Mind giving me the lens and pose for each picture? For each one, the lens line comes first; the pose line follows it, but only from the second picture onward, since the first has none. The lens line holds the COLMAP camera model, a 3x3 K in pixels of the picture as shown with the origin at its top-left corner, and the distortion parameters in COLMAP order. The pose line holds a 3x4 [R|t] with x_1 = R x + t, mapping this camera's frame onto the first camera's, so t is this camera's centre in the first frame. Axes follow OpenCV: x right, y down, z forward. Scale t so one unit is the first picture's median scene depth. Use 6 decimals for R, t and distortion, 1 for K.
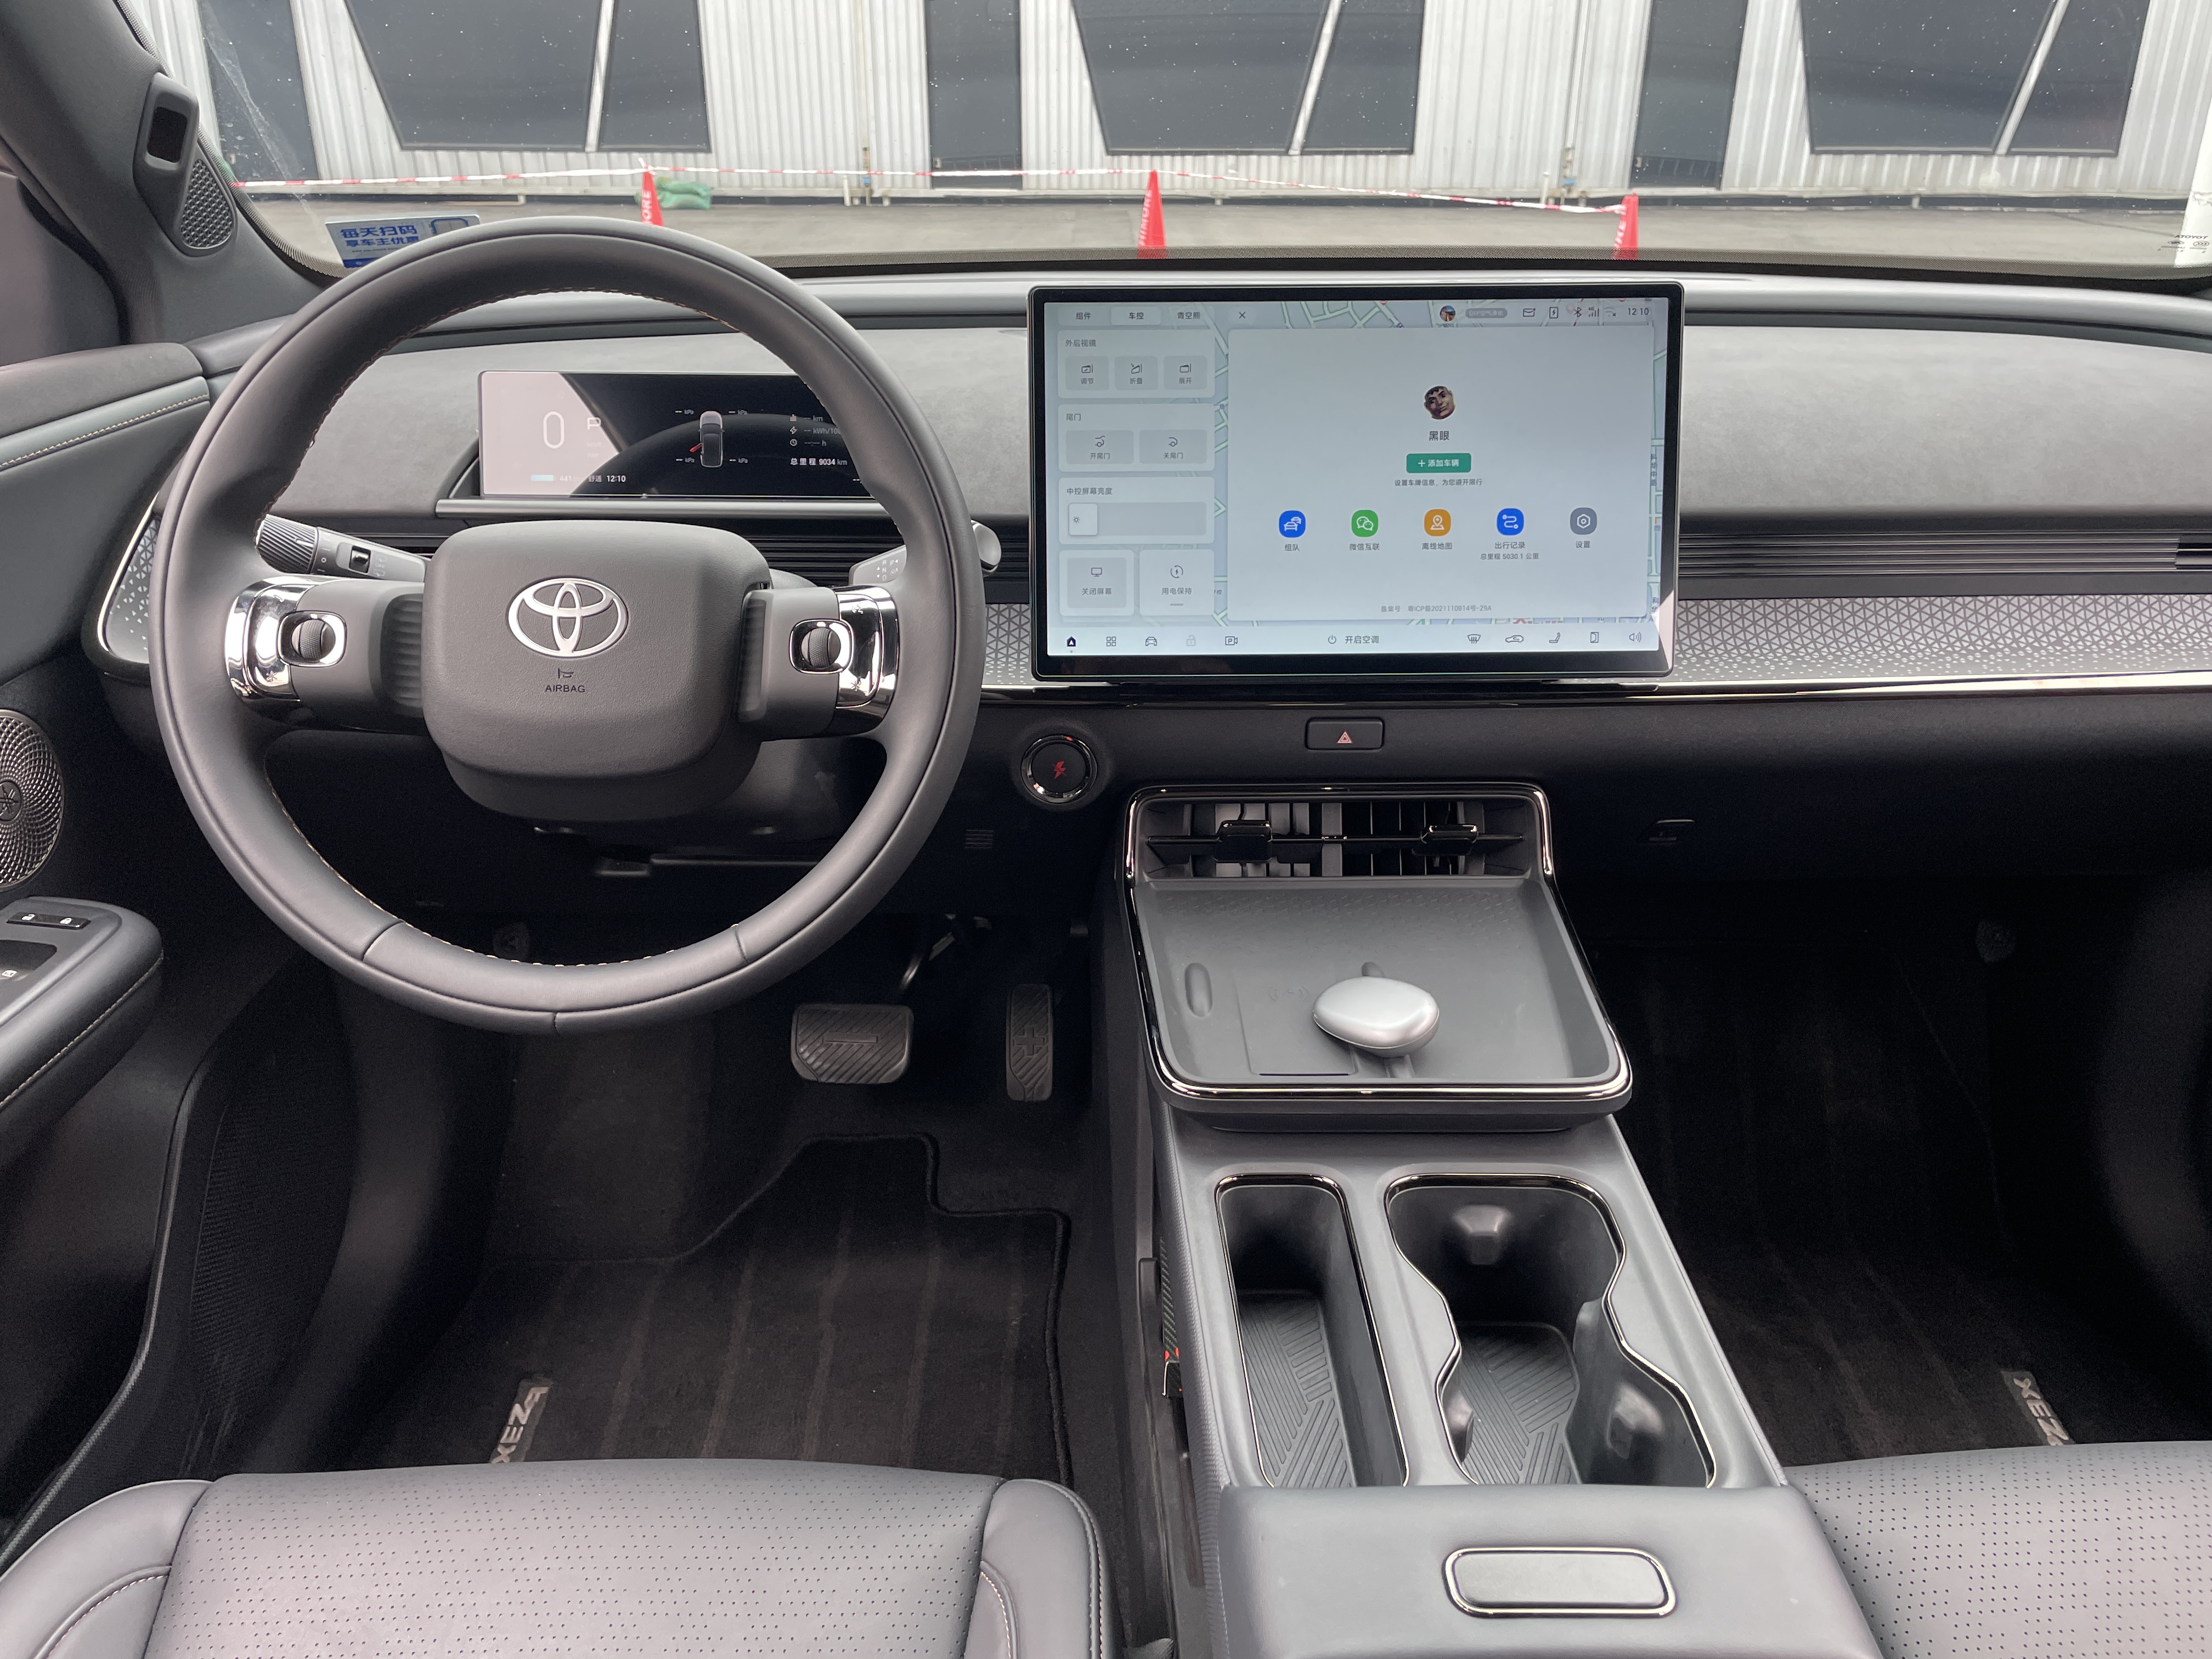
lens RADIAL K [[1686.7, 0, 1110.5], [0, 1686.7, 823.5], [0, 0, 1]] dist [0.096668, -0.127810]
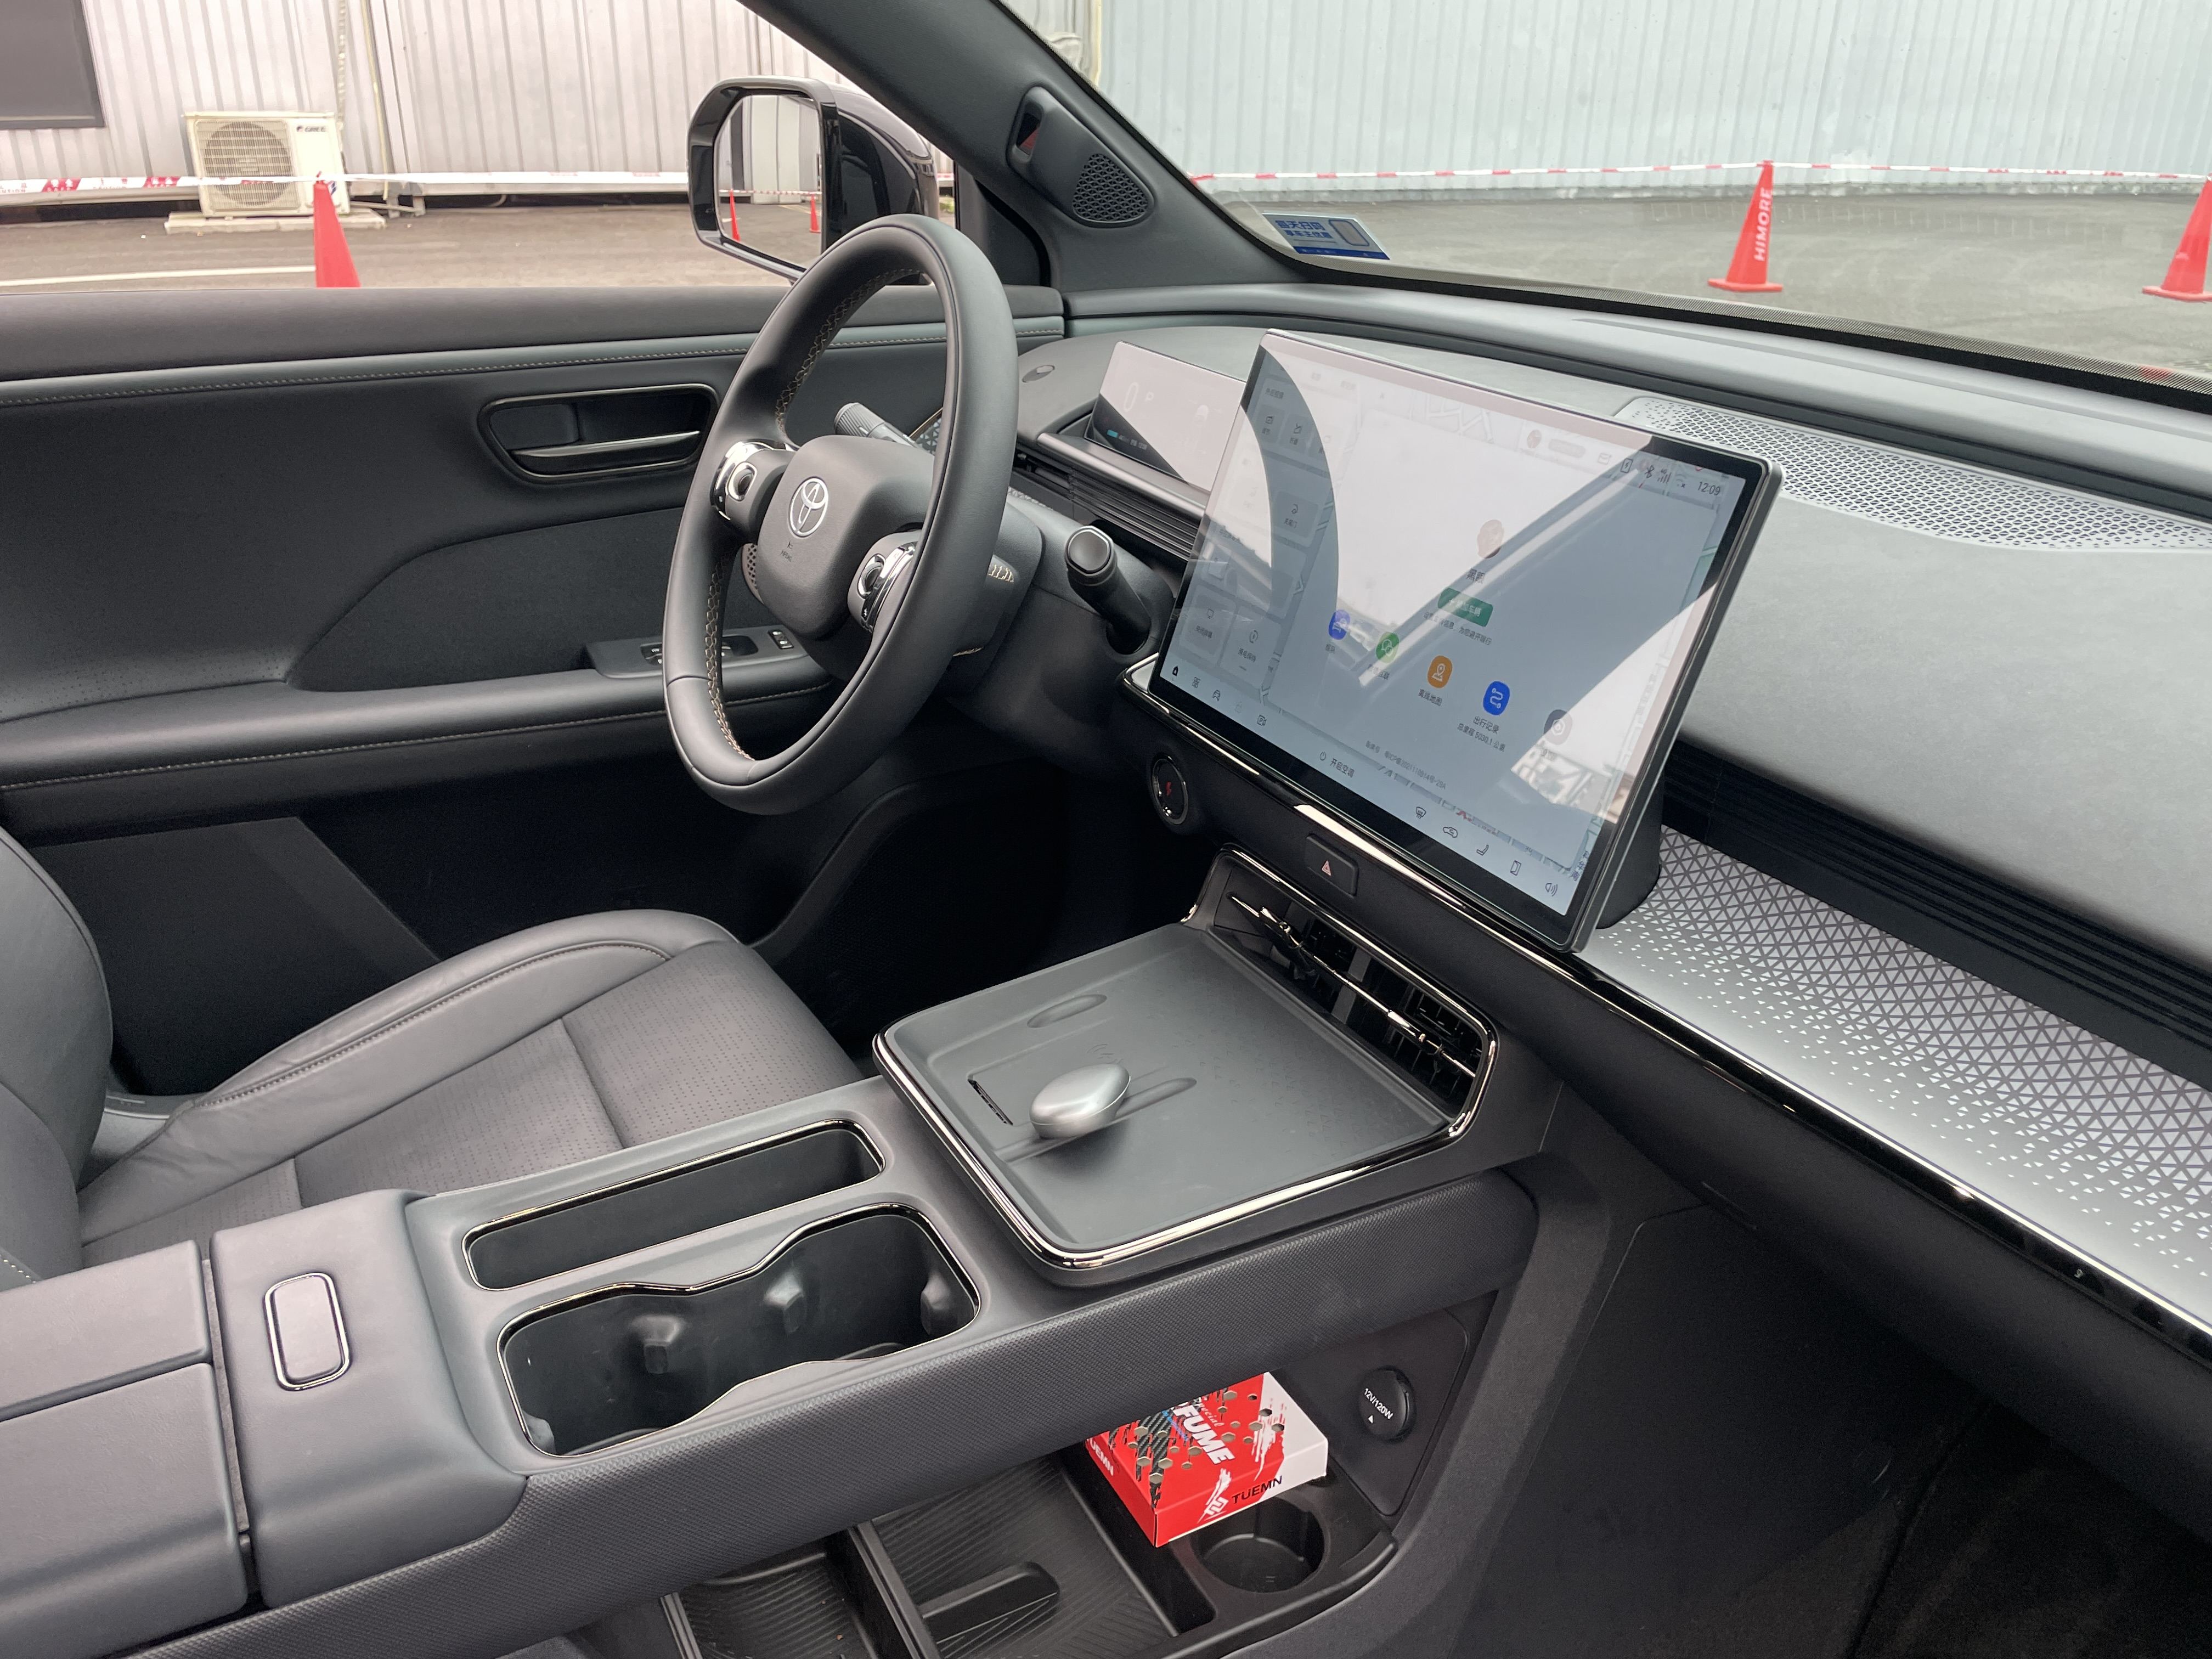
lens RADIAL K [[1722.0, 0, 1097.9], [0, 1722.0, 841.4], [0, 0, 1]] dist [0.047325, -0.001592]
pose [[0.477394, 0.382755, -0.790945, 0.791055], [-0.369023, 0.904246, 0.214852, -0.212836], [0.797444, 0.189308, 0.572927, 0.364283]]
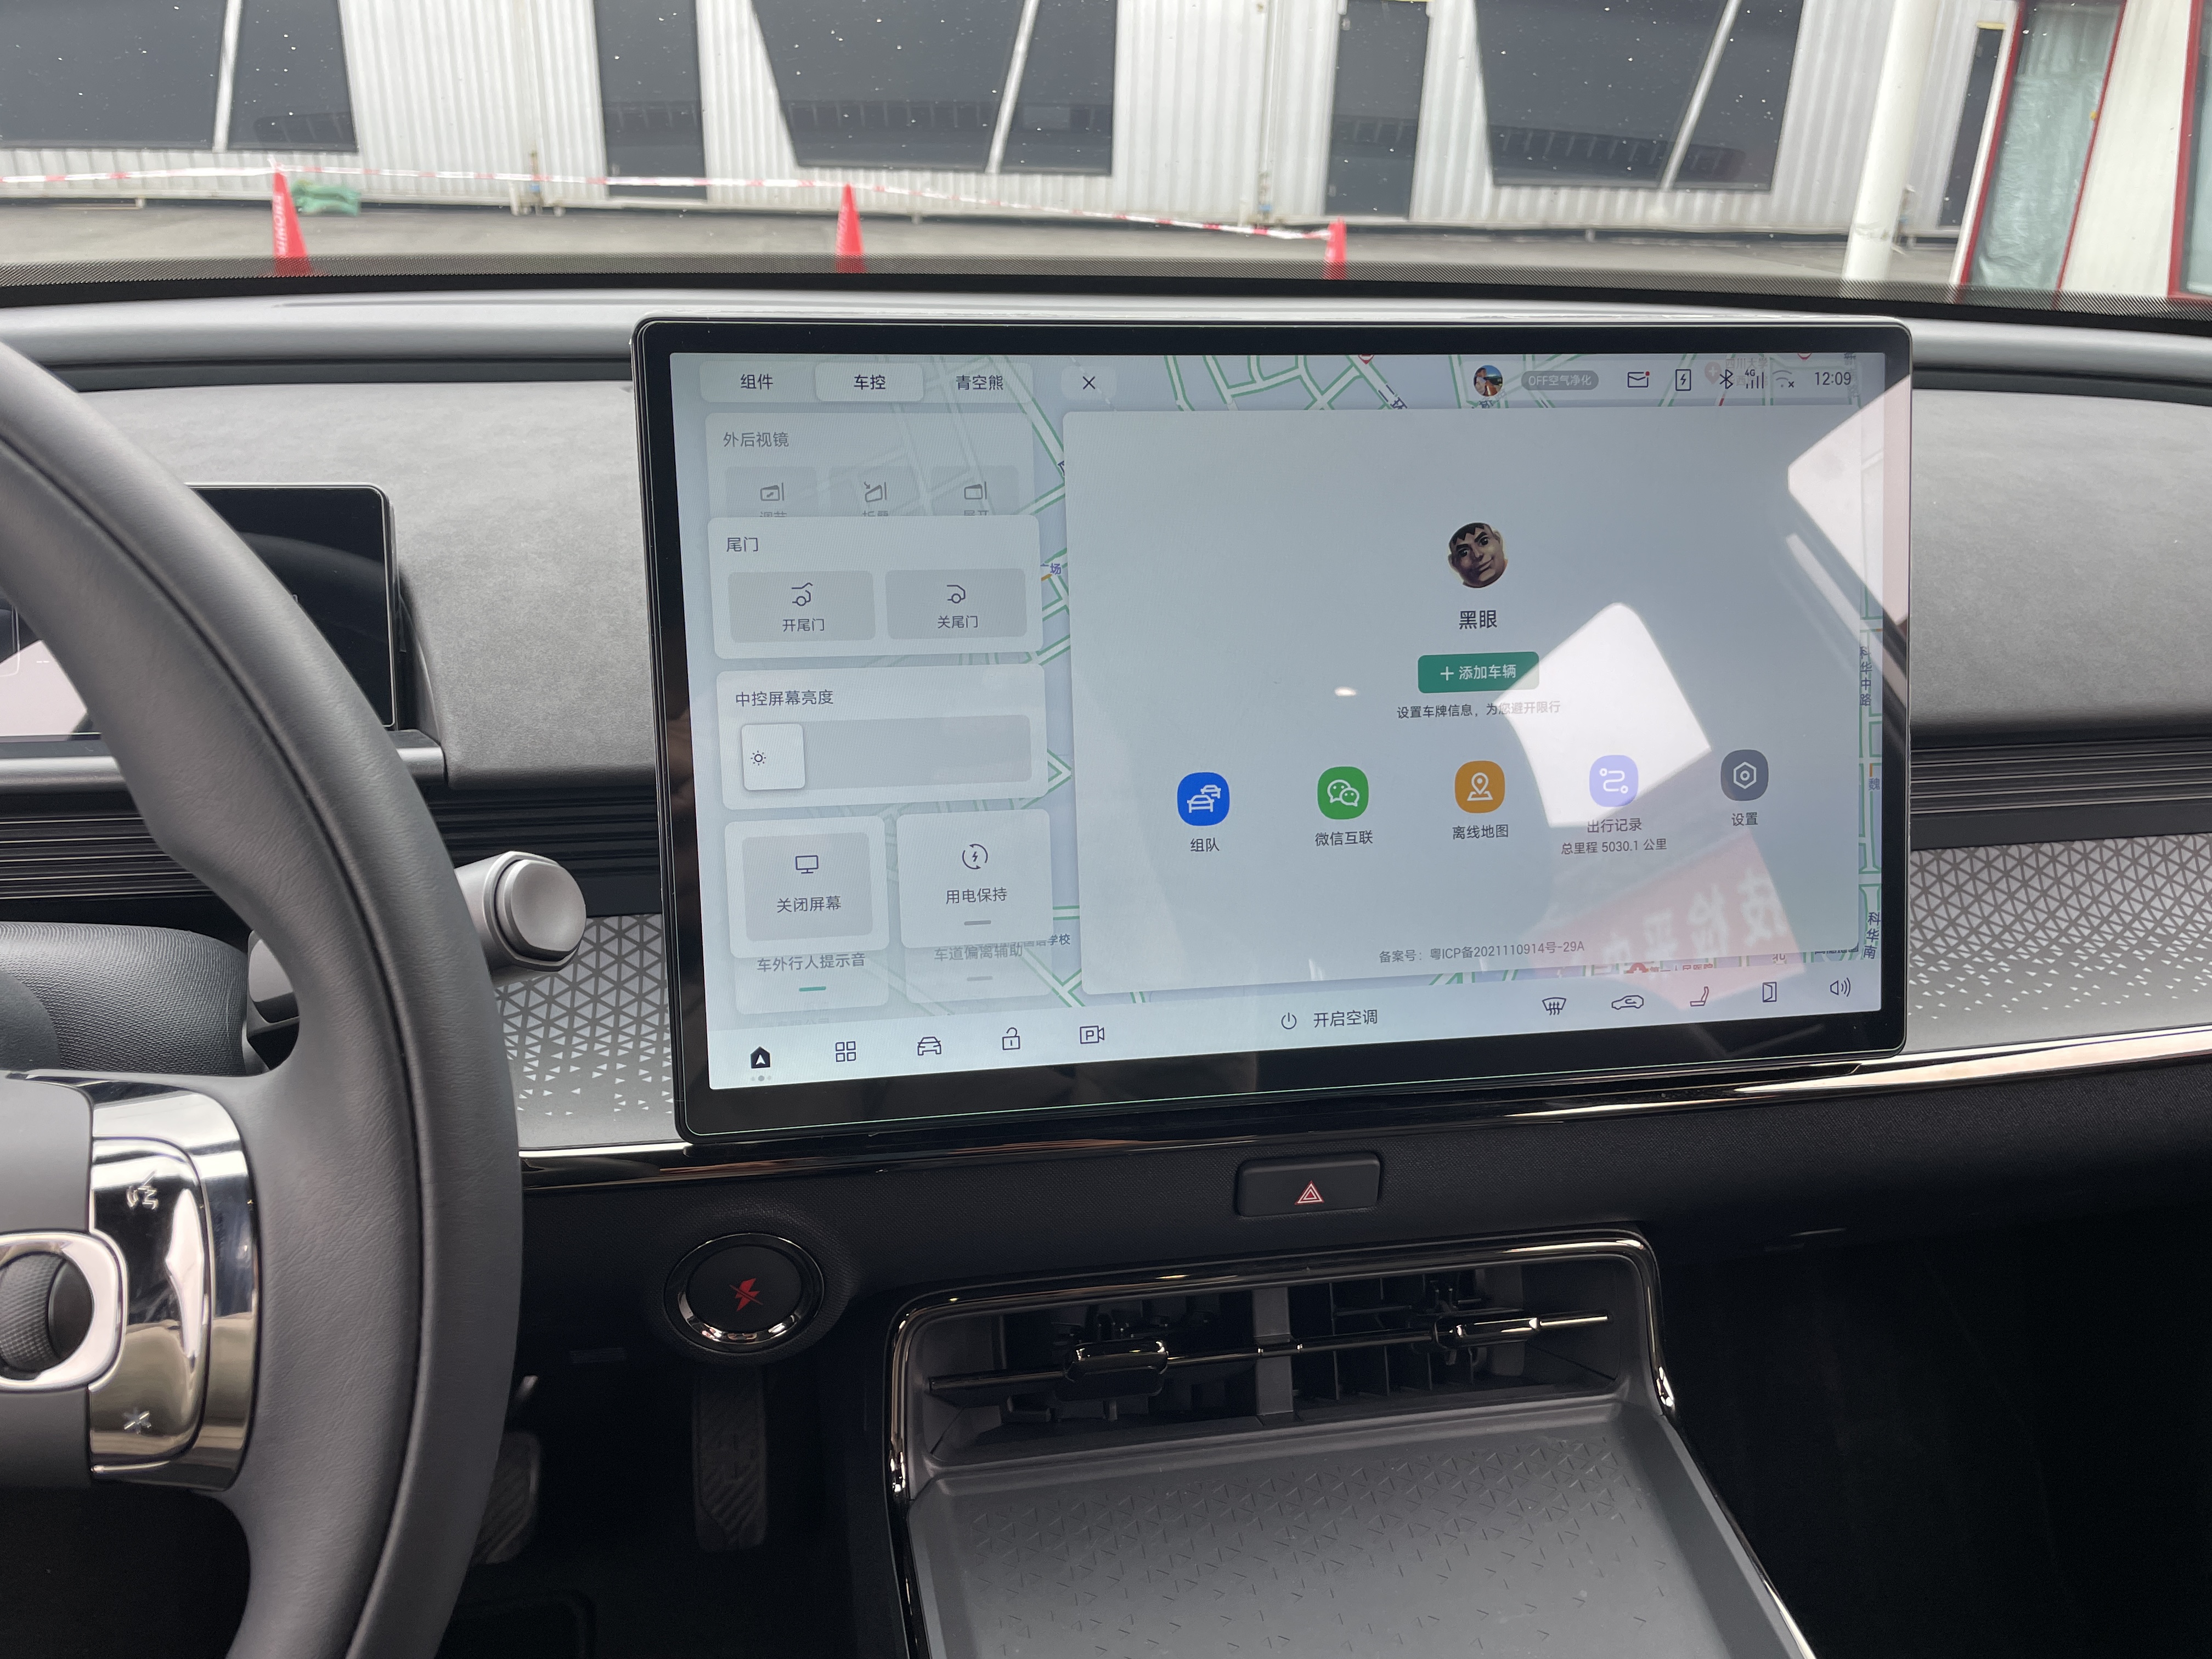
lens RADIAL K [[1687.3, 0, 1107.0], [0, 1687.3, 840.3], [0, 0, 1]] dist [0.085434, -0.114420]
pose [[0.986138, -0.040383, 0.160938, -0.001029], [0.040650, 0.999172, 0.001629, -0.158878], [-0.160870, 0.004936, 0.986963, 0.490100]]
